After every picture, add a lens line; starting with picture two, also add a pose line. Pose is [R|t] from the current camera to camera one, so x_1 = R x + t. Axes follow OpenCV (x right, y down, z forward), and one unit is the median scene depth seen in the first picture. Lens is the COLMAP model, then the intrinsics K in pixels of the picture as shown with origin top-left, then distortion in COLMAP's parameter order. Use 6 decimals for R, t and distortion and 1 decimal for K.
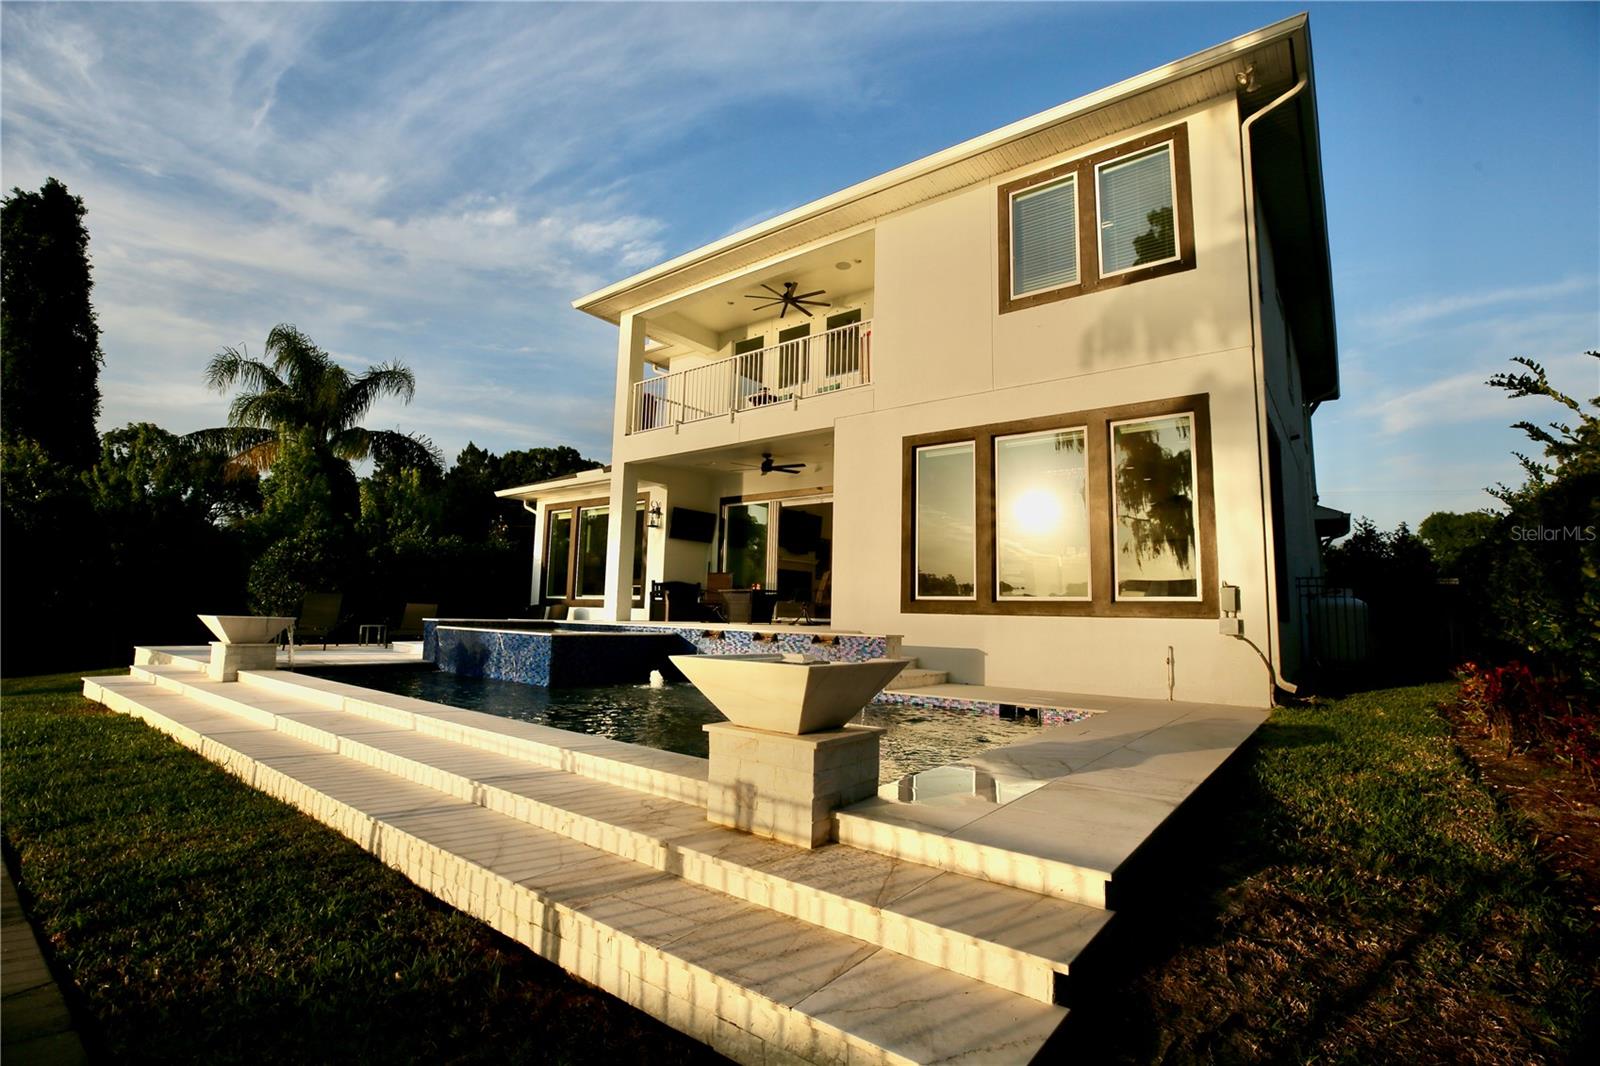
lens RADIAL K [[727.1, 0, 800.6], [0, 727.1, 528.9], [0, 0, 1]] dist [-0.039076, 0.011107]
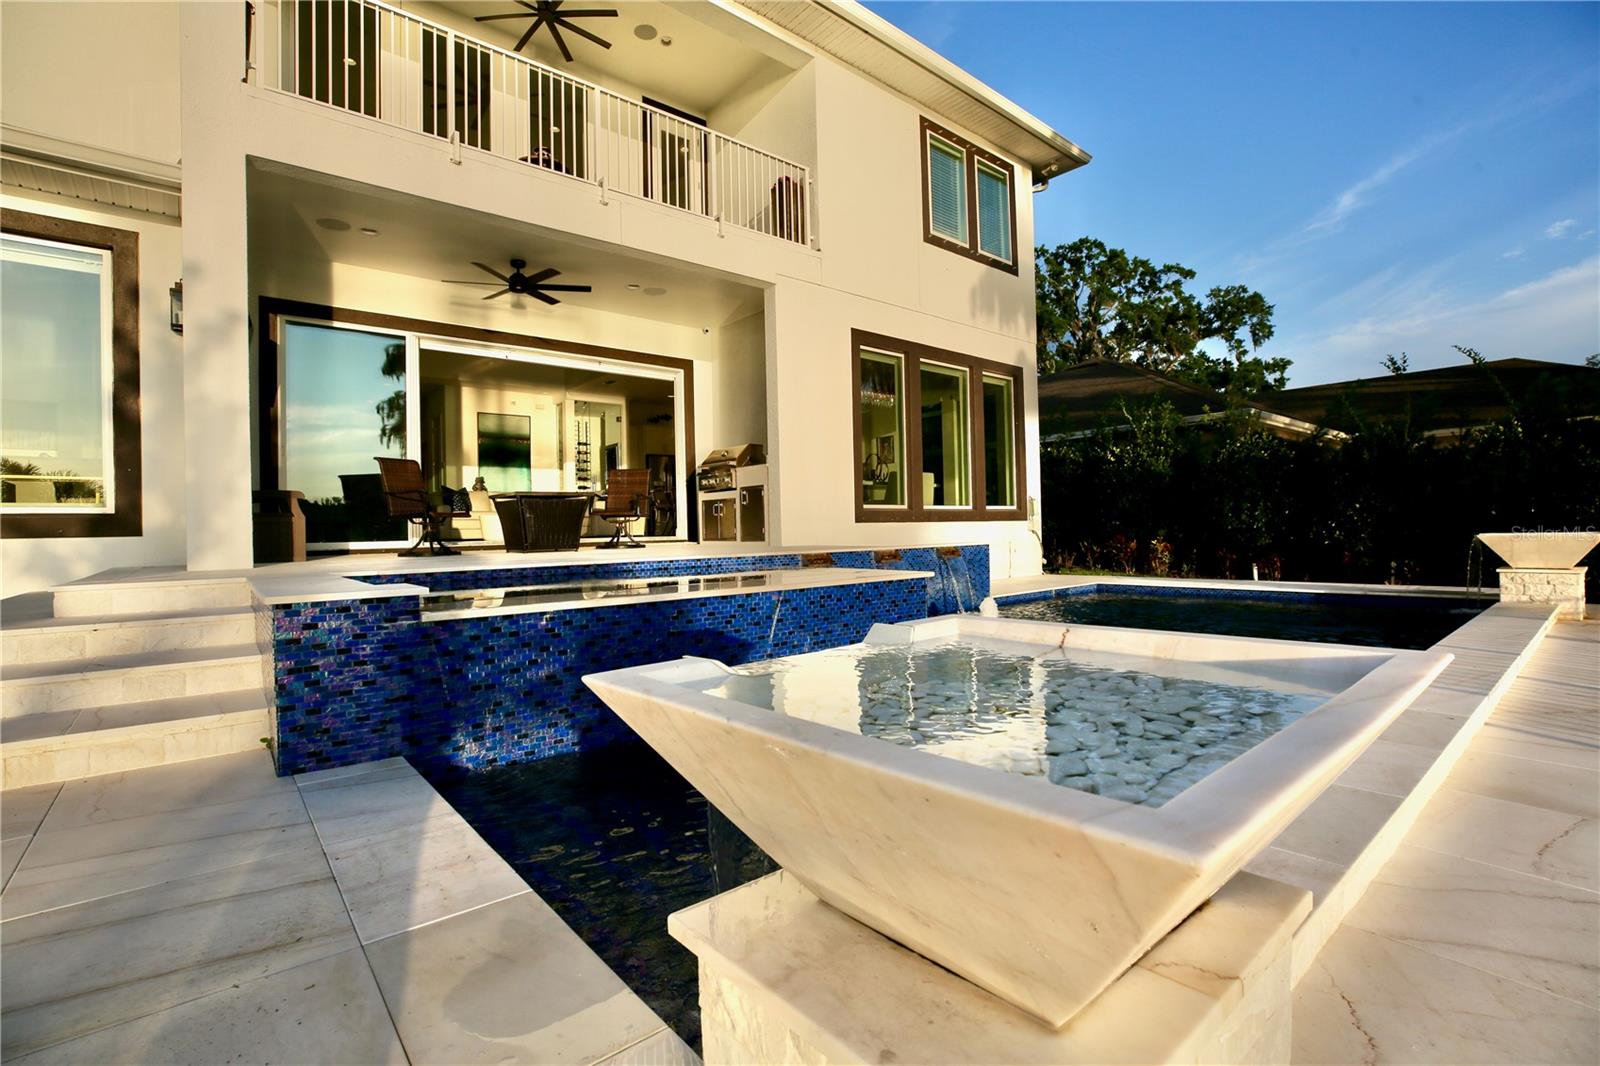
lens RADIAL K [[727.1, 0, 800.6], [0, 727.1, 528.9], [0, 0, 1]] dist [-0.039076, 0.011107]
pose [[0.207116, -0.032413, 0.977779, -0.820527], [-0.090741, 0.994506, 0.052188, 0.086357], [-0.974099, -0.099534, 0.203037, 0.916840]]
